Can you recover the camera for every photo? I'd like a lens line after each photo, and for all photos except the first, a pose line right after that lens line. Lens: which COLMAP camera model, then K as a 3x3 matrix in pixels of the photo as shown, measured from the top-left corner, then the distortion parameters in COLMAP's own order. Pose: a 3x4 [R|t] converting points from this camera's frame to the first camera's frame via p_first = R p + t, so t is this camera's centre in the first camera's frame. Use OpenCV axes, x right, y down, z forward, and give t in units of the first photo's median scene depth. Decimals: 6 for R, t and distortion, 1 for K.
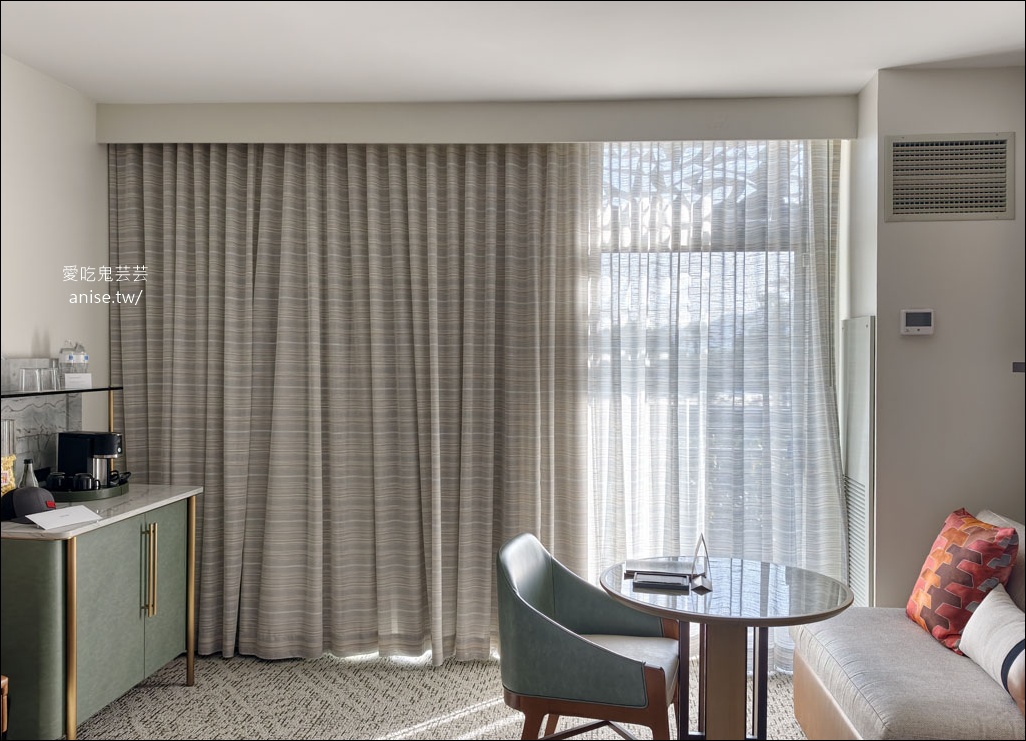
lens RADIAL K [[959.9, 0, 513.4], [0, 959.9, 377.8], [0, 0, 1]] dist [0.062290, 0.000000]
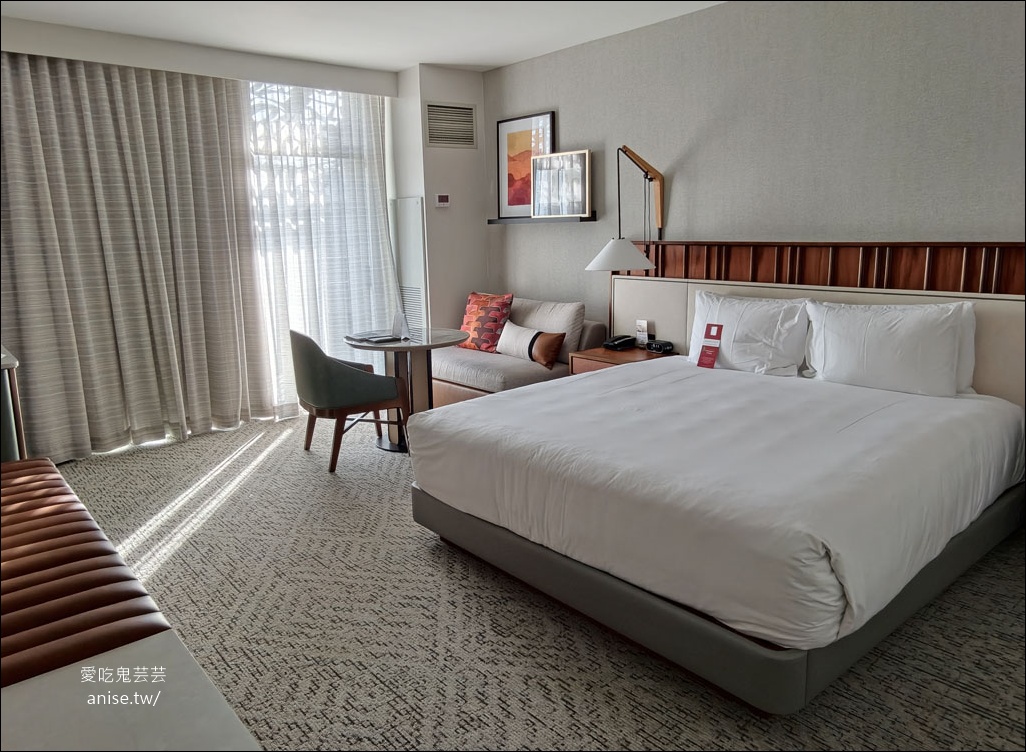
lens RADIAL K [[746.9, 0, 513.7], [0, 746.9, 373.9], [0, 0, 1]] dist [-0.017880, 0.009603]
pose [[0.683364, -0.162017, 0.711874, -0.535339], [0.051464, 0.983330, 0.174395, 0.026946], [-0.728262, -0.082540, 0.680310, -0.134255]]
